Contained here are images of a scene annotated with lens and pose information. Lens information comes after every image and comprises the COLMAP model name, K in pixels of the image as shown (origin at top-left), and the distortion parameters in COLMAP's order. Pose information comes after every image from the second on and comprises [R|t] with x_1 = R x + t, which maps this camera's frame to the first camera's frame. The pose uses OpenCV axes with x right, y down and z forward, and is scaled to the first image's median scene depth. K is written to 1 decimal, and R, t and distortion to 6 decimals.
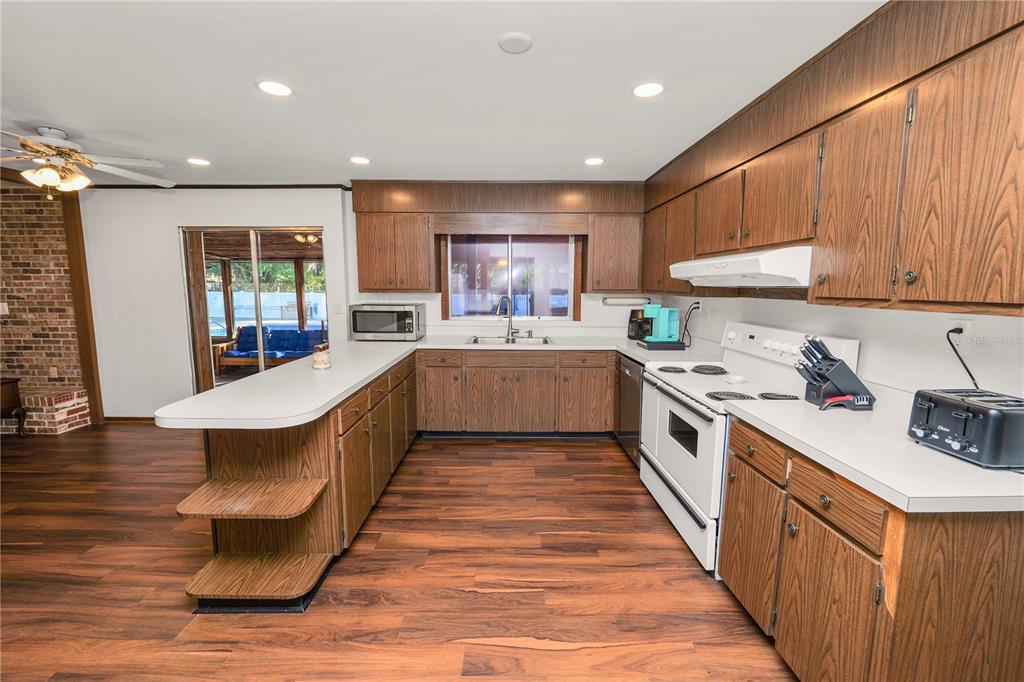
lens RADIAL K [[418.1, 0, 512.9], [0, 418.1, 337.7], [0, 0, 1]] dist [-0.011058, 0.000108]
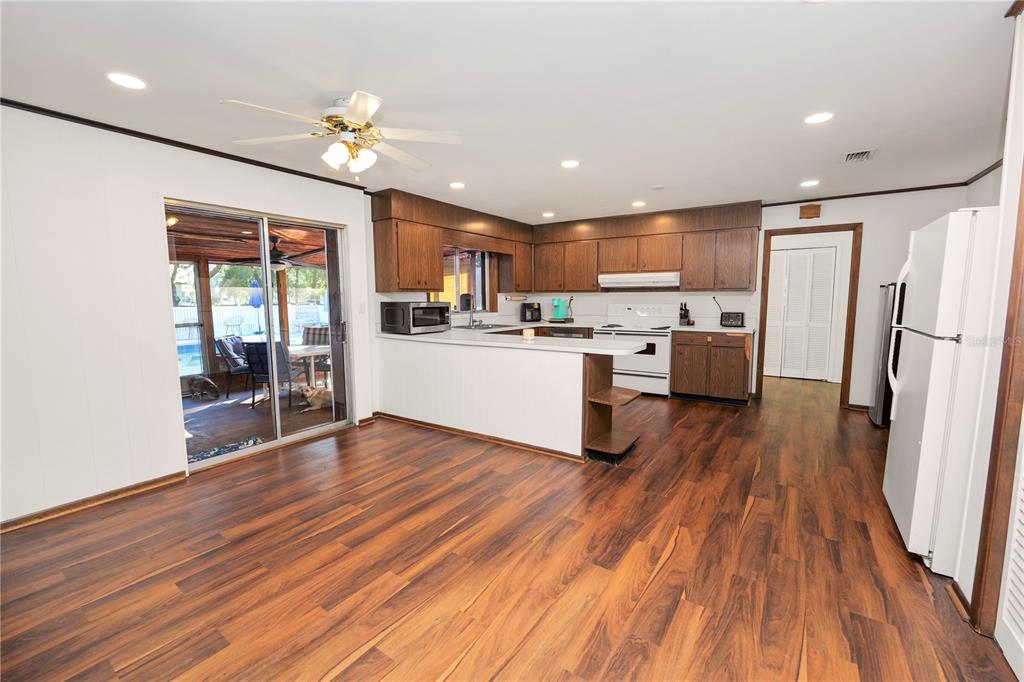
lens RADIAL K [[418.1, 0, 512.9], [0, 418.1, 337.7], [0, 0, 1]] dist [-0.011058, 0.000108]
pose [[0.562348, -0.087347, 0.822274, -2.159551], [0.109048, 0.993554, 0.030964, 0.019638], [-0.819679, 0.072255, 0.568248, 0.281832]]
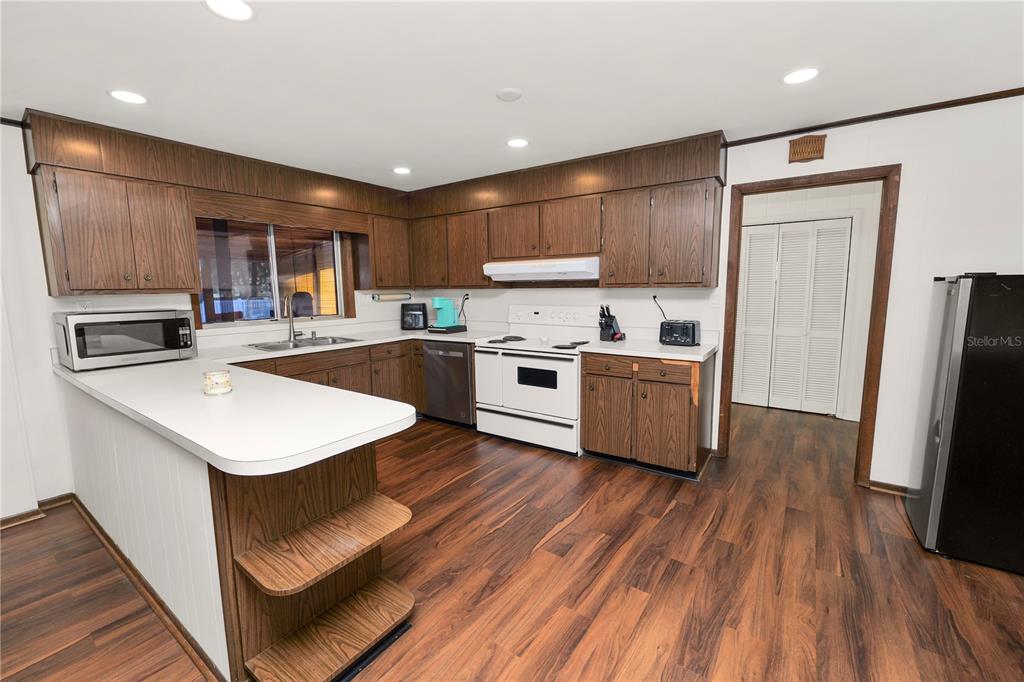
lens RADIAL K [[418.1, 0, 512.9], [0, 418.1, 337.7], [0, 0, 1]] dist [-0.011058, 0.000108]
pose [[0.579908, -0.109444, 0.807297, -0.940055], [0.114272, 0.992066, 0.052408, -0.002802], [-0.806628, 0.061860, 0.587813, 0.203335]]
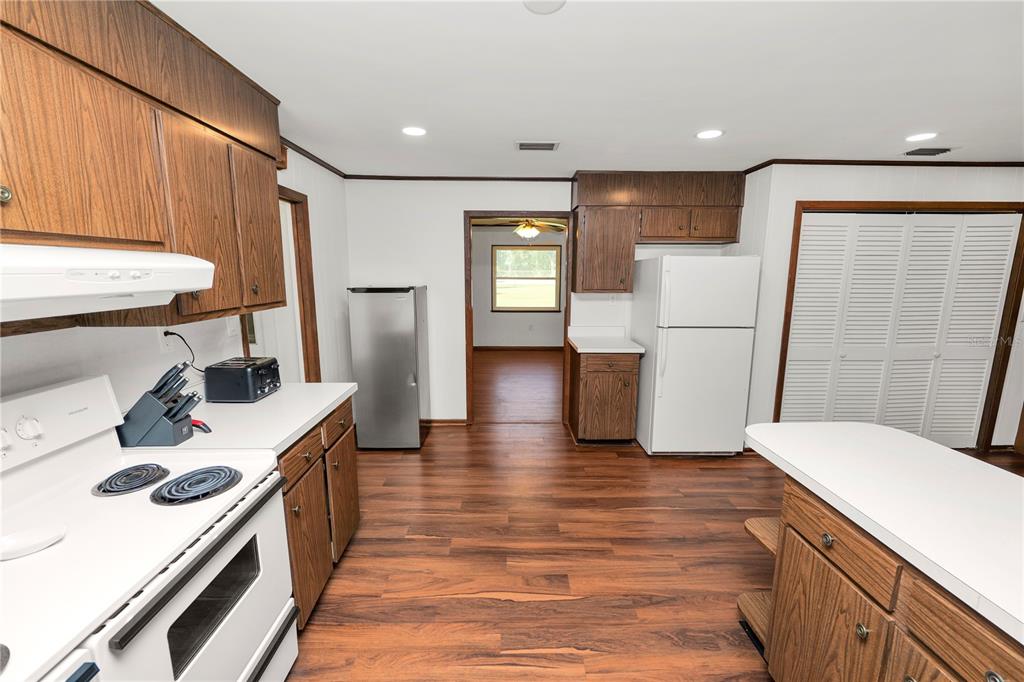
lens RADIAL K [[419.6, 0, 509.5], [0, 419.6, 337.3], [0, 0, 1]] dist [-0.010680, 0.000274]
pose [[-0.999972, -0.003055, -0.006810, 0.061240], [-0.004821, 0.960916, 0.276797, -0.254165], [0.005698, 0.276822, -0.960904, 1.588590]]
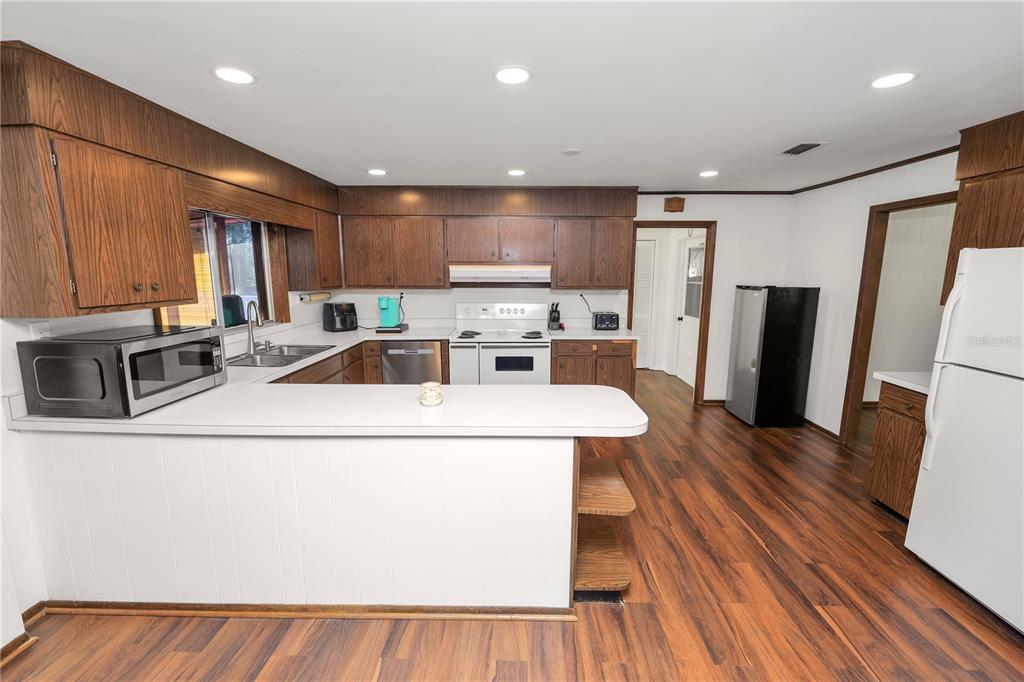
lens RADIAL K [[418.1, 0, 512.9], [0, 418.1, 337.7], [0, 0, 1]] dist [-0.011058, 0.000108]
pose [[0.023290, -0.162694, 0.986402, -1.540965], [0.120584, 0.979923, 0.158779, -0.195893], [-0.992430, 0.115246, 0.042441, 1.031259]]
